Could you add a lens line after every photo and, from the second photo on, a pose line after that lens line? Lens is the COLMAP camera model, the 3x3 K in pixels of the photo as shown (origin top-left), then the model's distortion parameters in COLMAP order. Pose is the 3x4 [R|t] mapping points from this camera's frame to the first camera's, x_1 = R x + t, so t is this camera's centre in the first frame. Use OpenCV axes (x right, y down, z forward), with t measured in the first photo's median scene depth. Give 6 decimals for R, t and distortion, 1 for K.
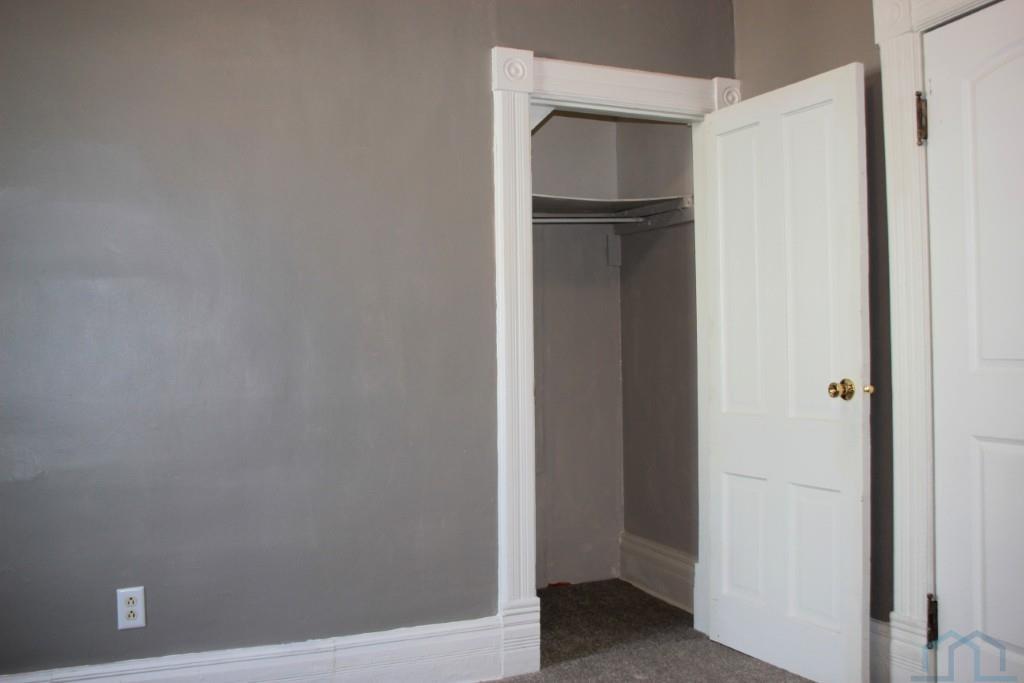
lens RADIAL K [[1022.1, 0, 511.5], [0, 1022.1, 345.8], [0, 0, 1]] dist [-0.041877, 0.000000]
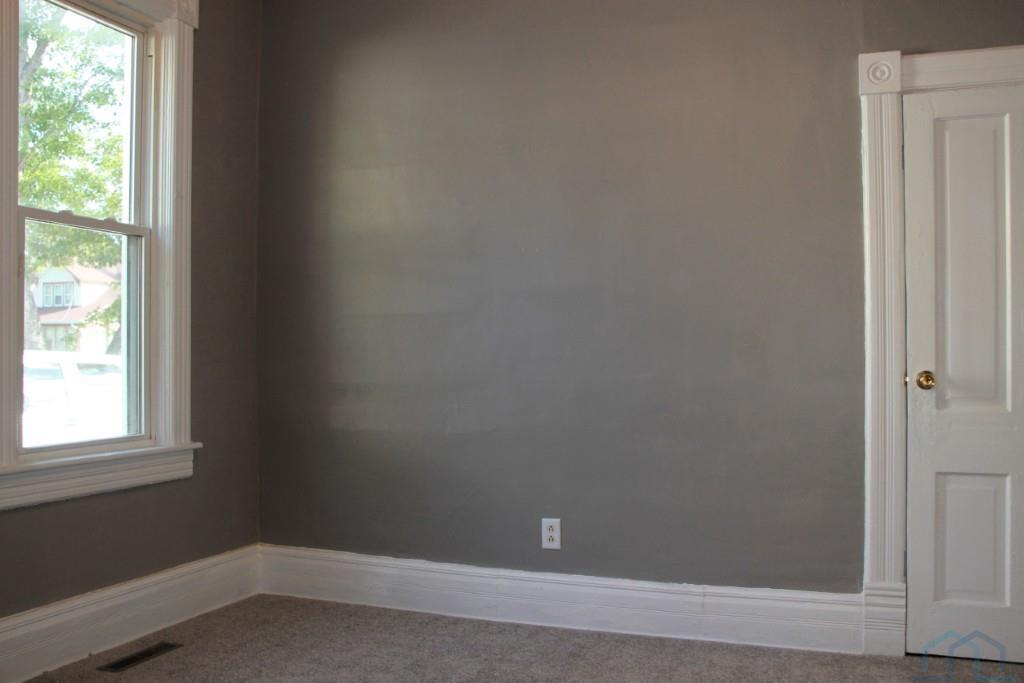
lens RADIAL K [[1022.1, 0, 512.6], [0, 1022.1, 339.2], [0, 0, 1]] dist [-0.041877, 0.000000]
pose [[0.722803, 0.001099, -0.691053, 0.449219], [-0.001222, 0.999999, 0.000312, 0.001476], [0.691053, 0.000619, 0.722804, -0.007149]]
